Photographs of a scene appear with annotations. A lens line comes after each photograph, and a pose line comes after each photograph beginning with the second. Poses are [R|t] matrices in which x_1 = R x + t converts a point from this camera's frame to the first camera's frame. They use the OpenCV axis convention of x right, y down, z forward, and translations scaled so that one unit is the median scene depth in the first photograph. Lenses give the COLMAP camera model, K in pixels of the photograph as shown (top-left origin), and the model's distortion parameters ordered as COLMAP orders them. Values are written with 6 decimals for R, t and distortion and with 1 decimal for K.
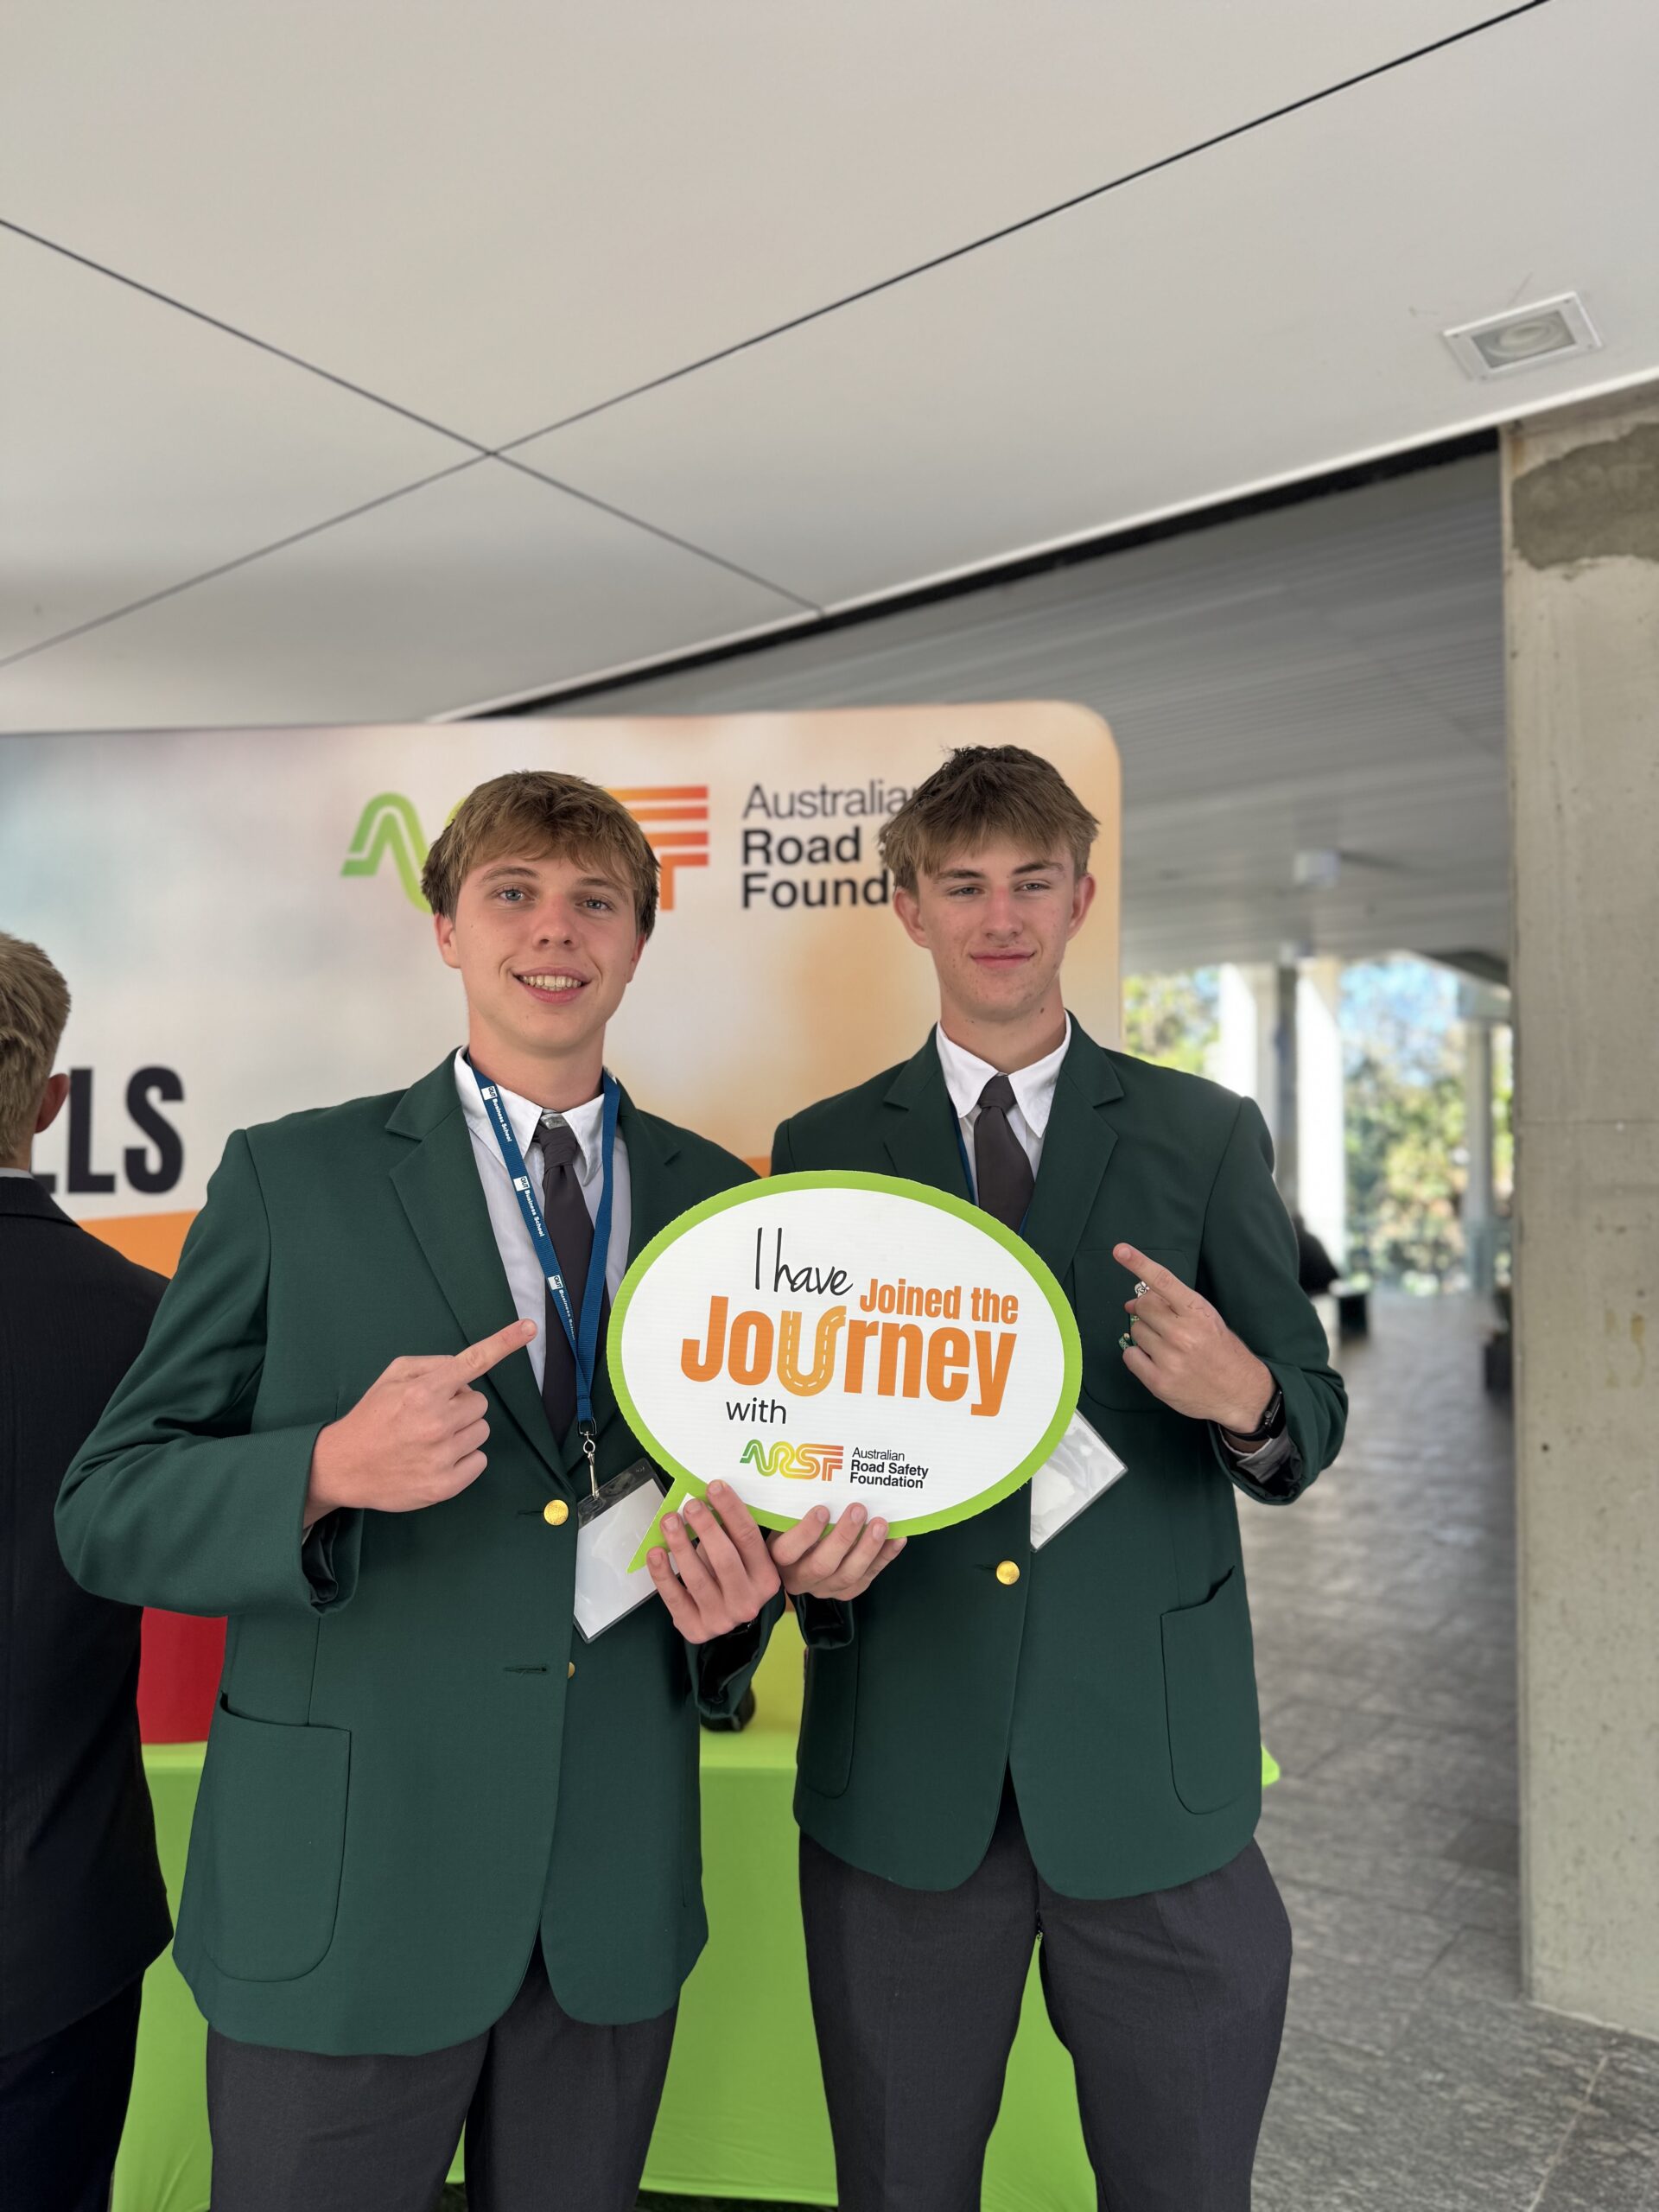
lens RADIAL K [[1532.0, 0, 835.6], [0, 1532.0, 1126.8], [0, 0, 1]] dist [0.017965, -0.031387]
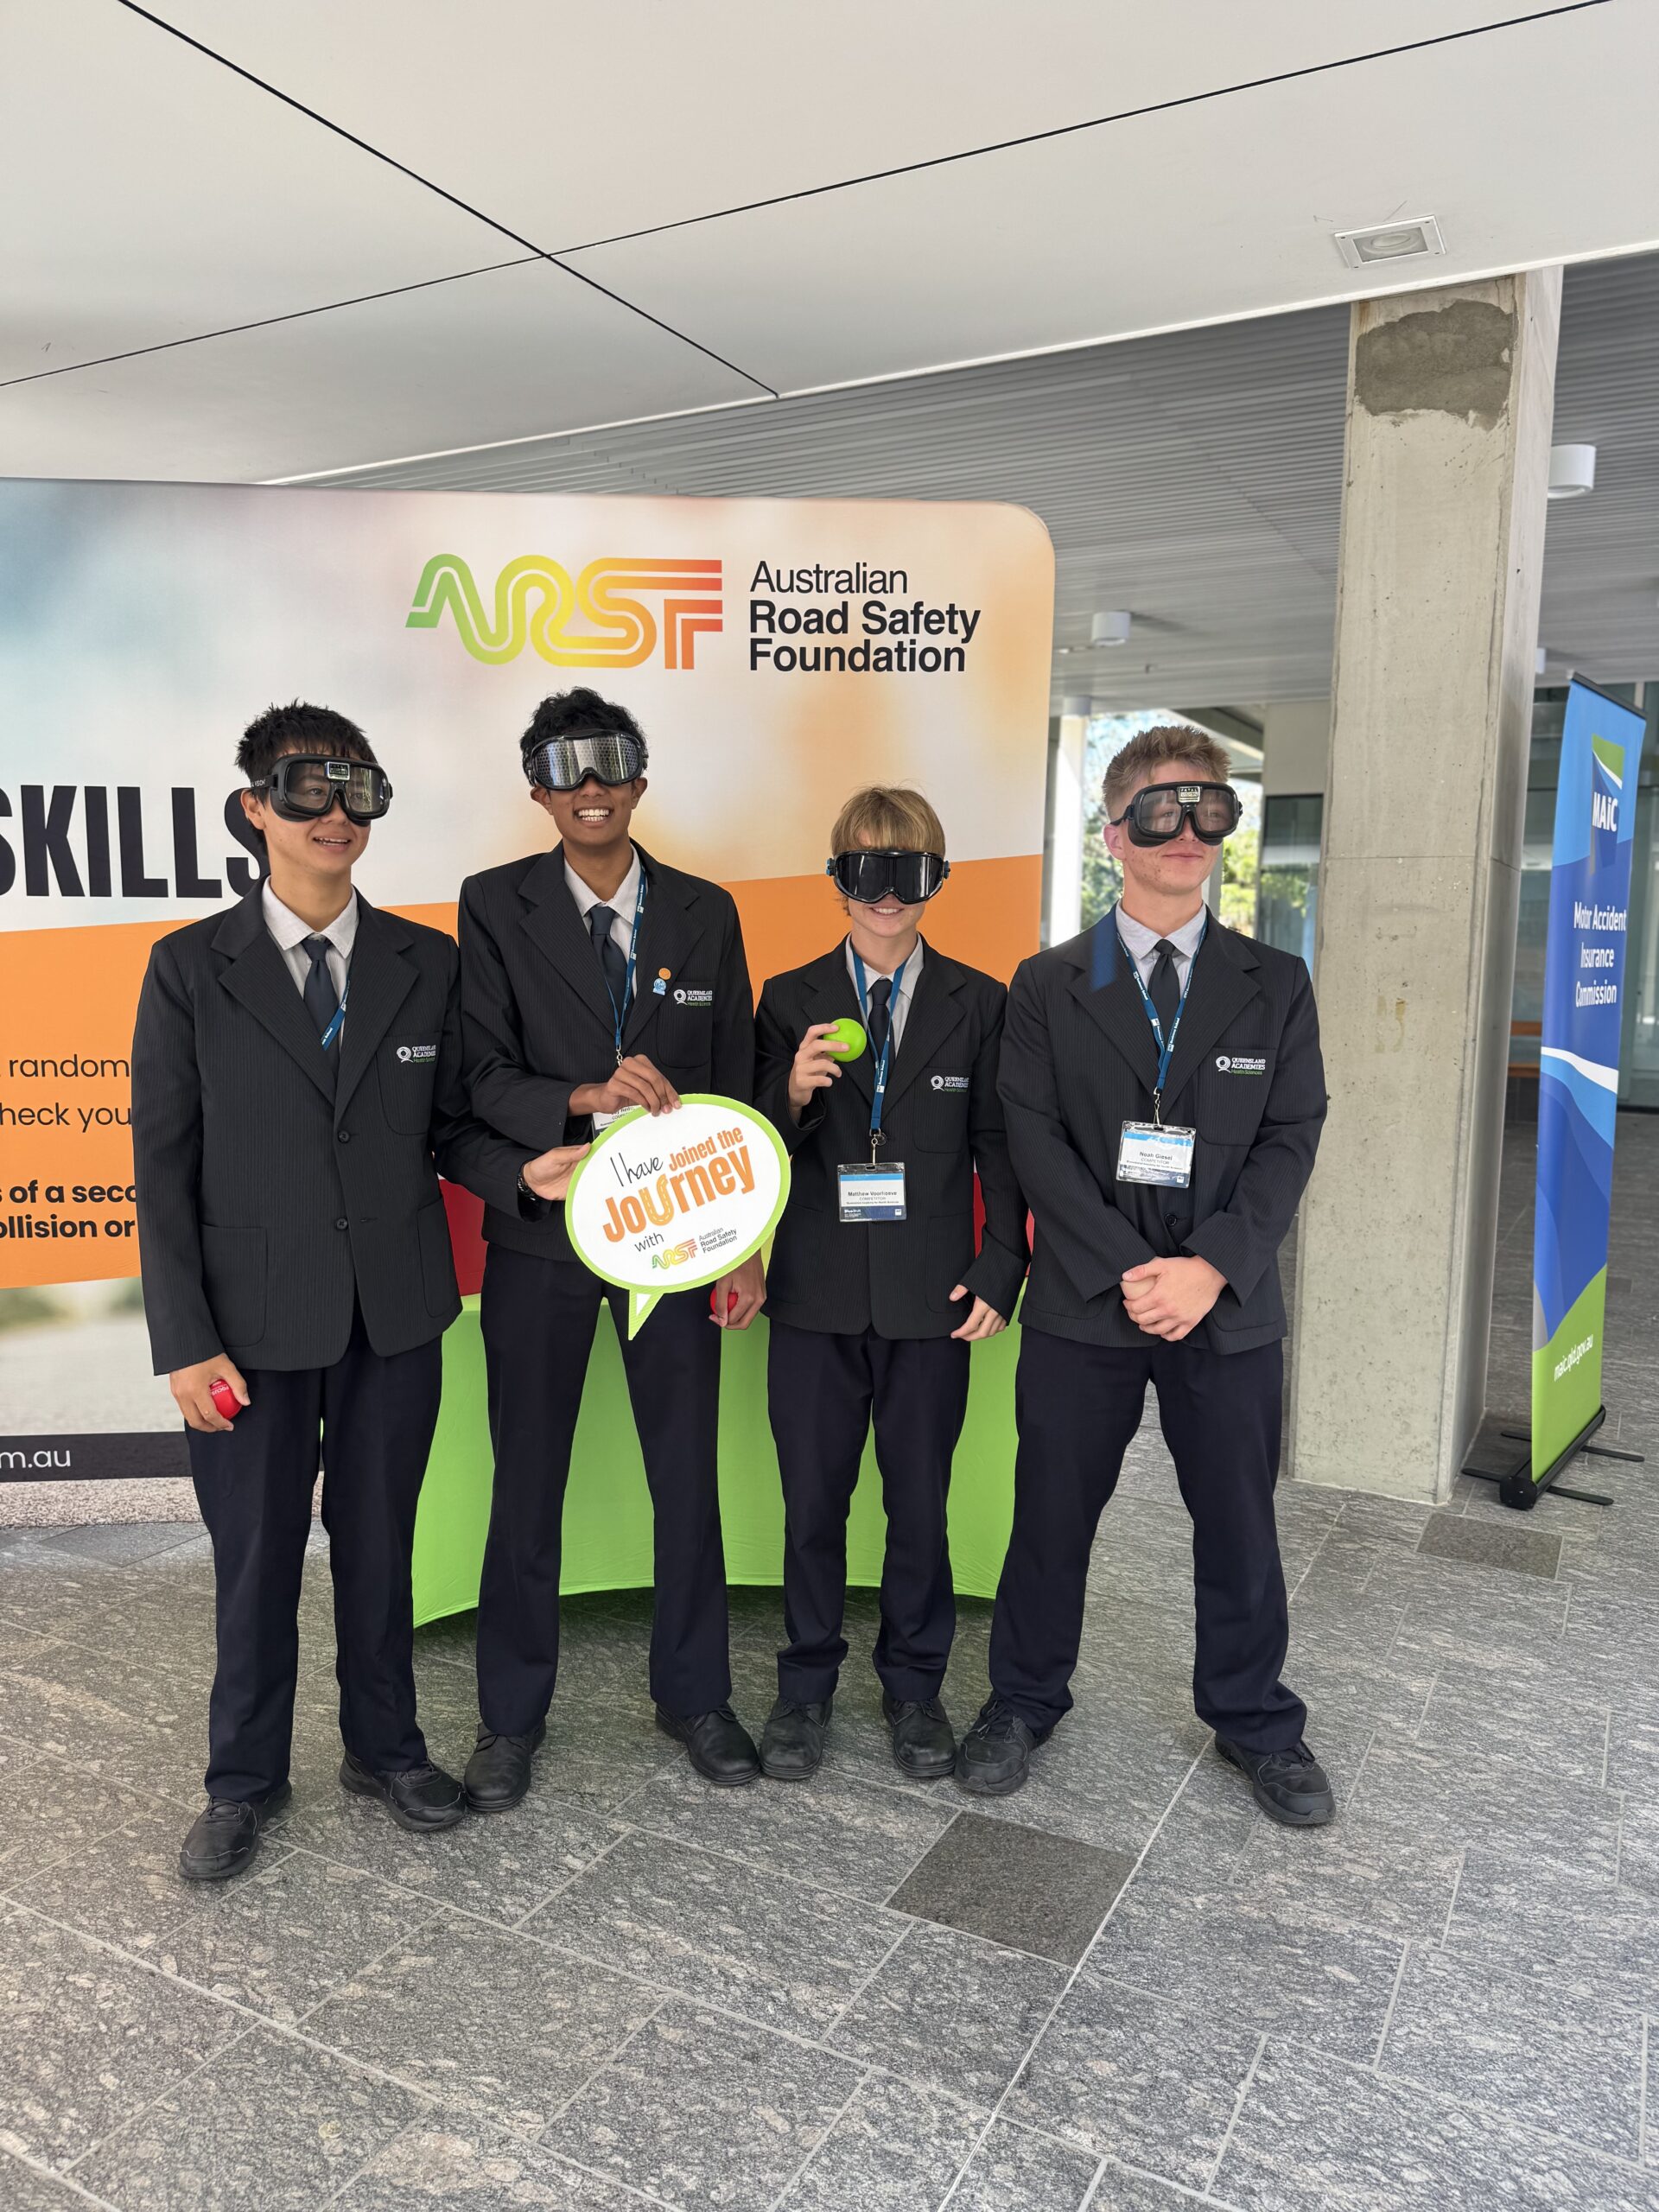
lens RADIAL K [[1532.0, 0, 831.1], [0, 1532.0, 1140.3], [0, 0, 1]] dist [0.017965, -0.031387]
pose [[0.986113, -0.013155, 0.165555, -0.205542], [-0.016160, 0.984528, 0.174480, 0.013793], [-0.165289, -0.174733, 0.970643, -0.266838]]
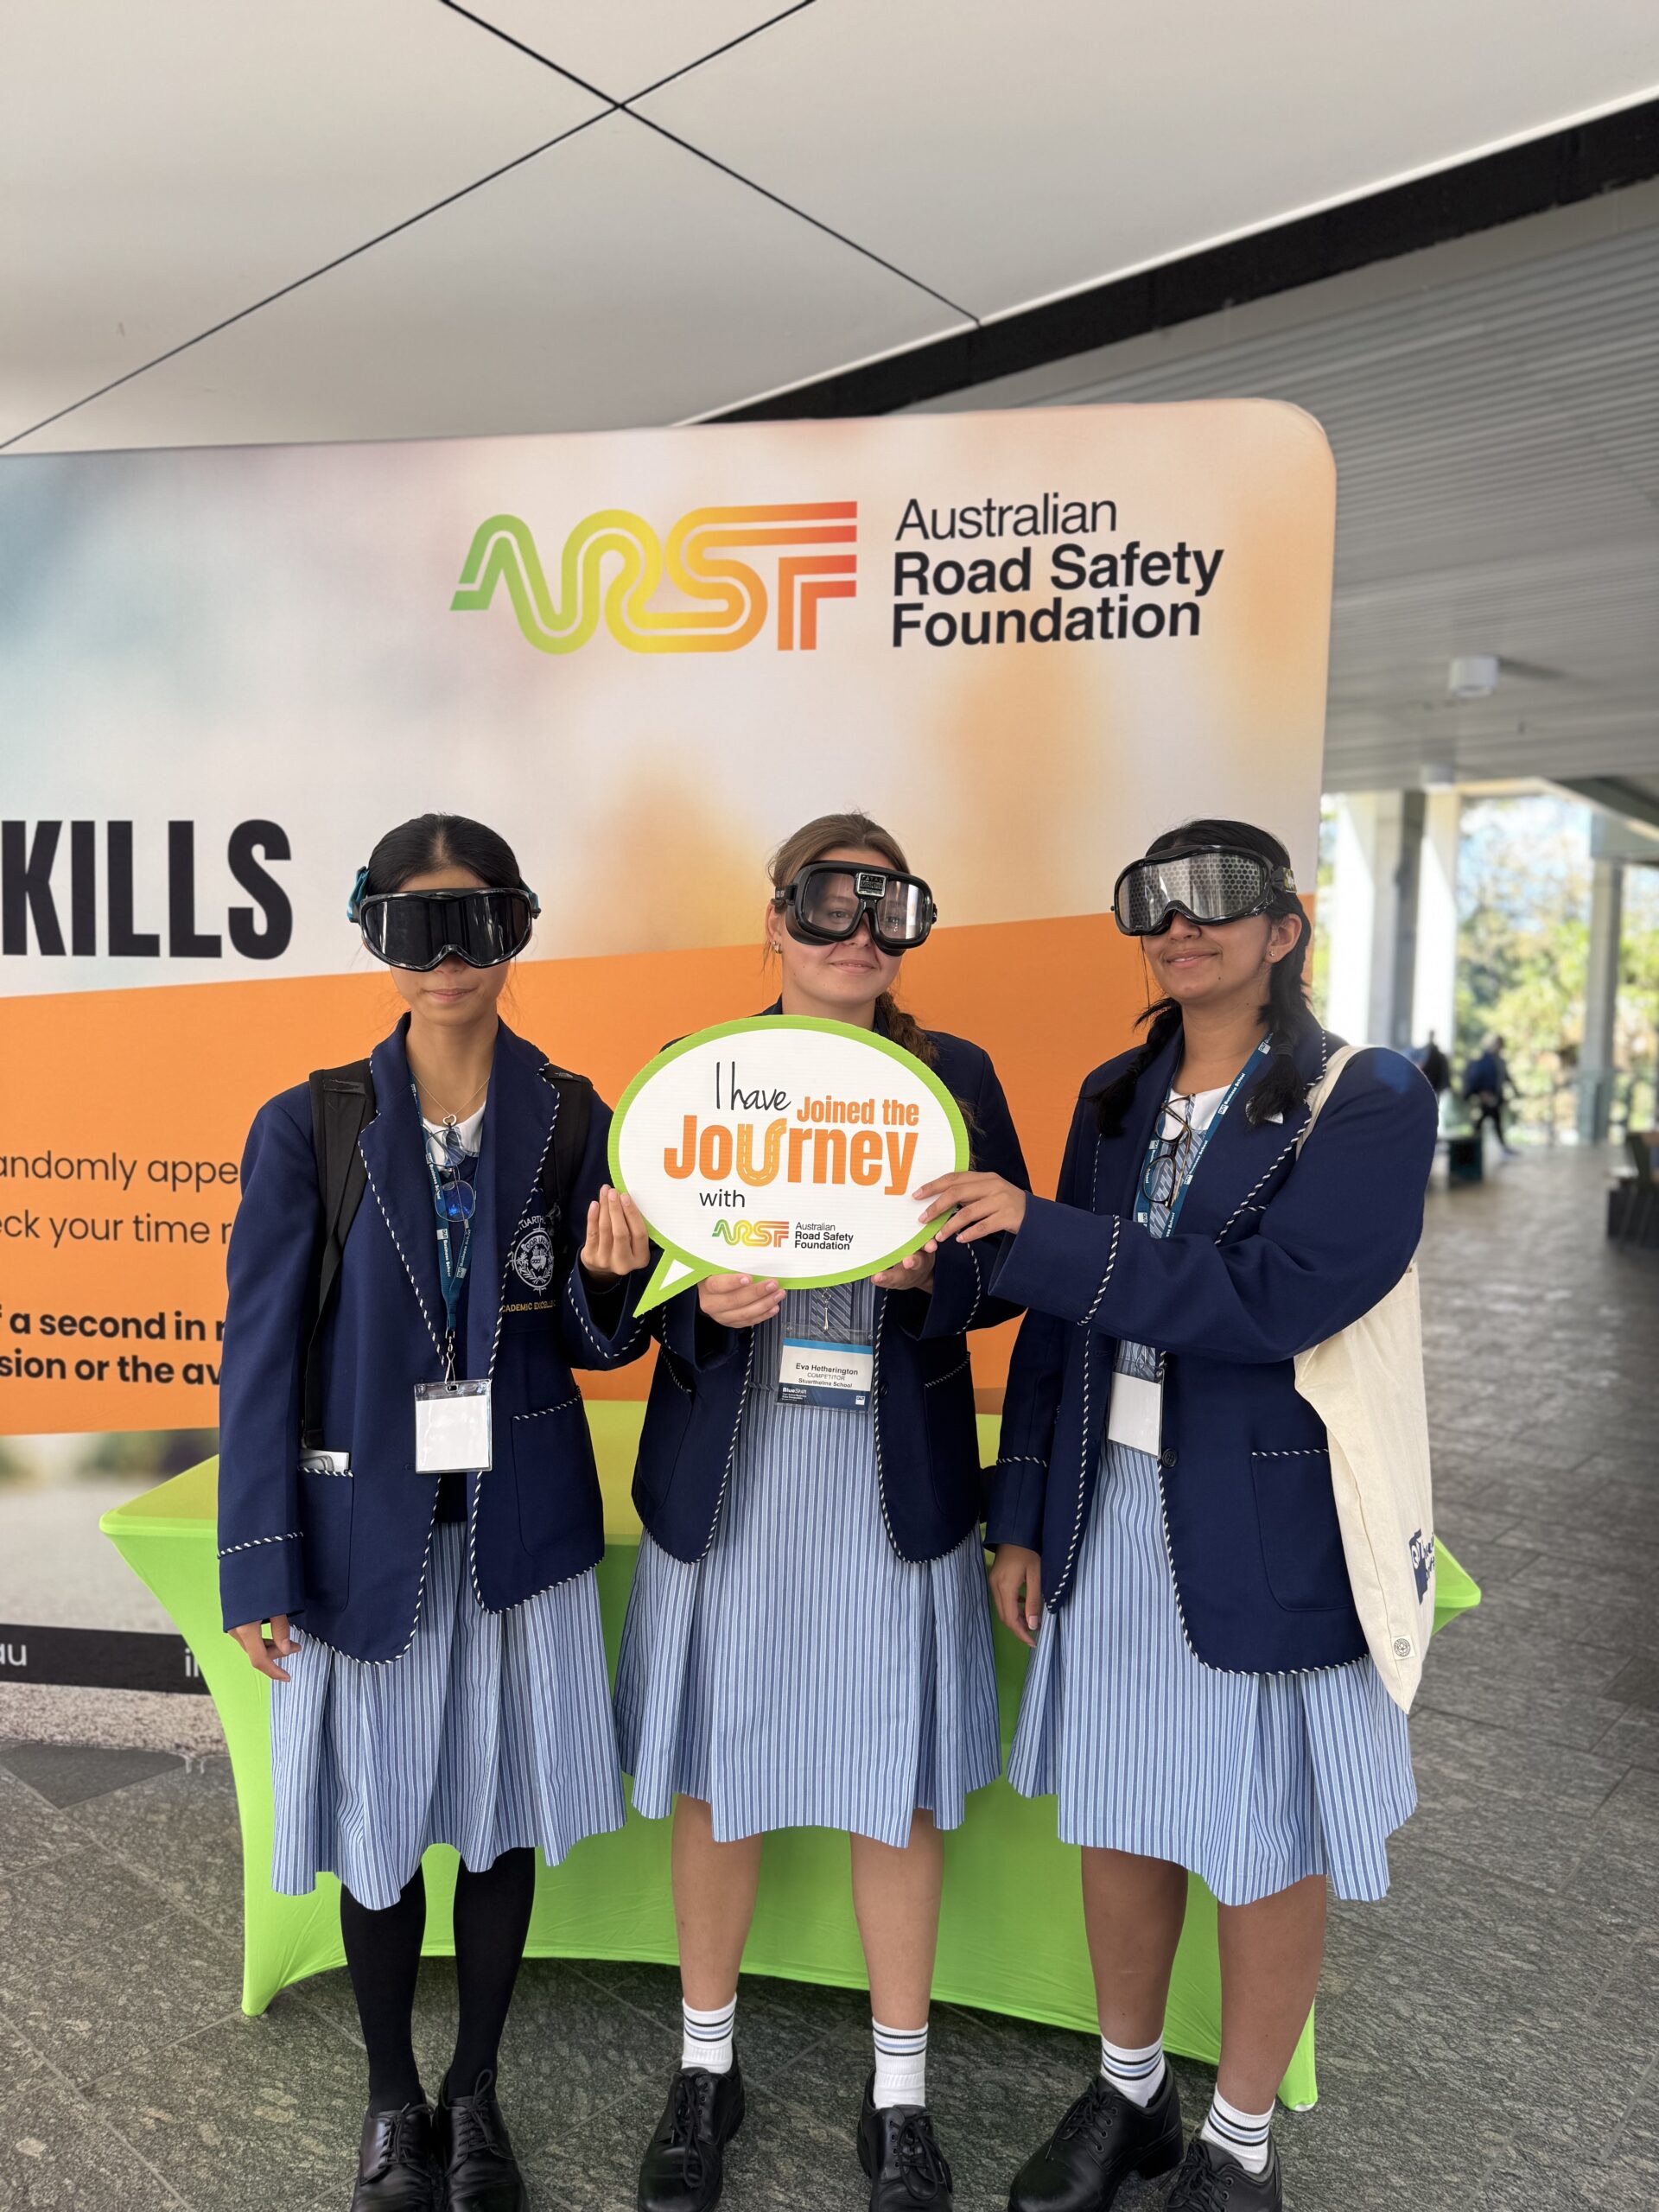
lens RADIAL K [[1532.0, 0, 829.3], [0, 1532.0, 1131.6], [0, 0, 1]] dist [0.017965, -0.031387]
pose [[0.997965, 0.021269, -0.060114, -0.038693], [-0.014807, 0.994258, 0.105977, 0.045115], [0.062023, -0.104872, 0.992550, 0.082140]]
